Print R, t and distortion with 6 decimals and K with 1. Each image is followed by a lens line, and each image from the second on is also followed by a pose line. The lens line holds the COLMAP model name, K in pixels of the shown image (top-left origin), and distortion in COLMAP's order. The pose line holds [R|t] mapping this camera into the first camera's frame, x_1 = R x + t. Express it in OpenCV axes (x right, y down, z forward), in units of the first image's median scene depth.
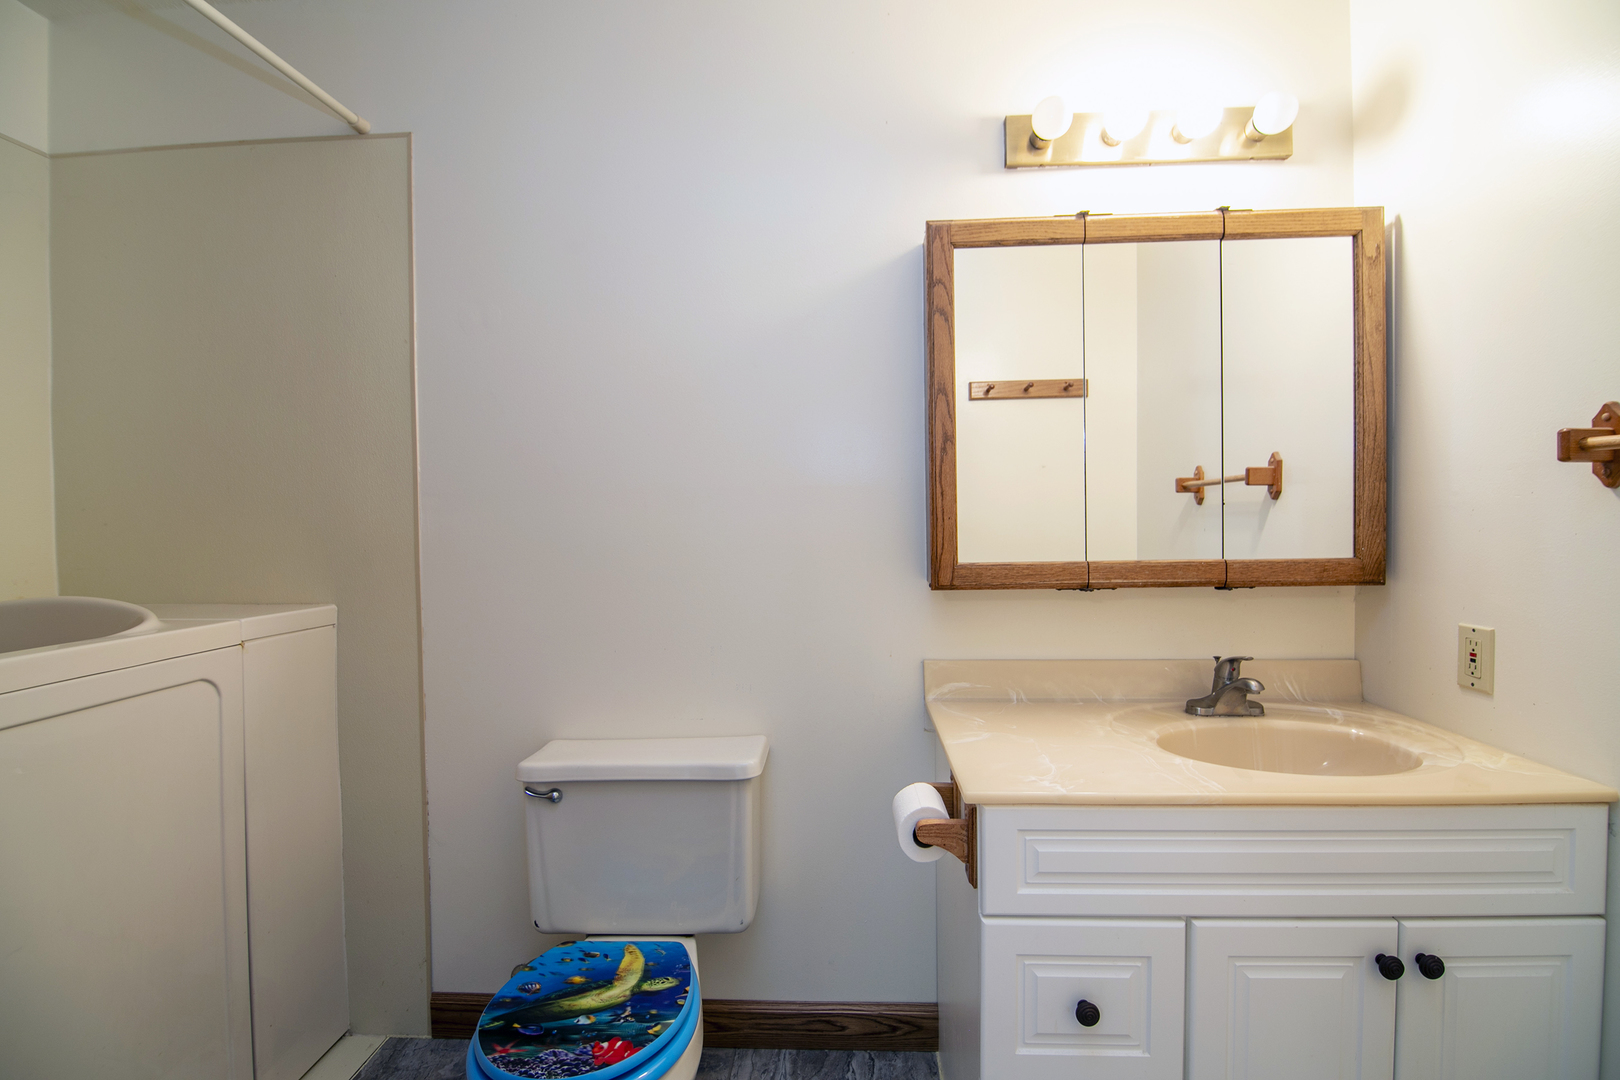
lens RADIAL K [[736.4, 0, 810.0], [0, 736.4, 540.0], [0, 0, 1]] dist [-0.002398, -0.000518]
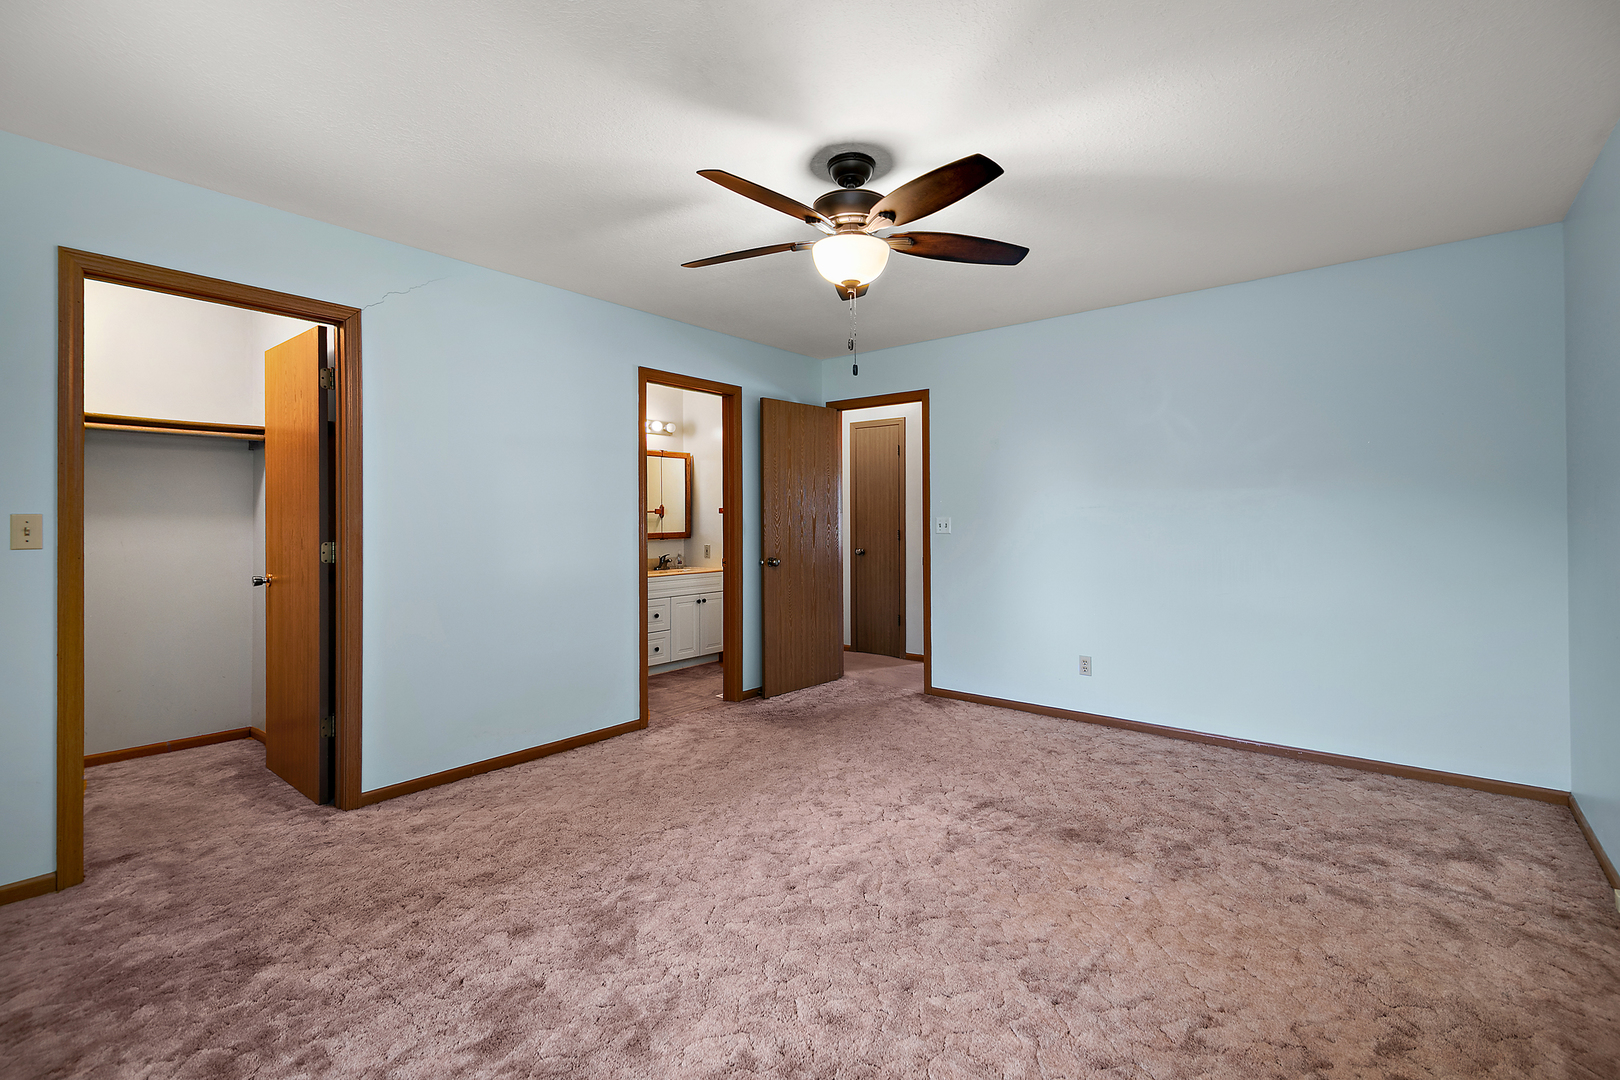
lens RADIAL K [[736.4, 0, 810.0], [0, 736.4, 540.0], [0, 0, 1]] dist [-0.002398, -0.000518]
pose [[0.592076, 0.000046, 0.805882, -2.286545], [0.013829, 0.999852, -0.010217, 0.123329], [-0.805764, 0.017194, 0.591987, -2.131793]]
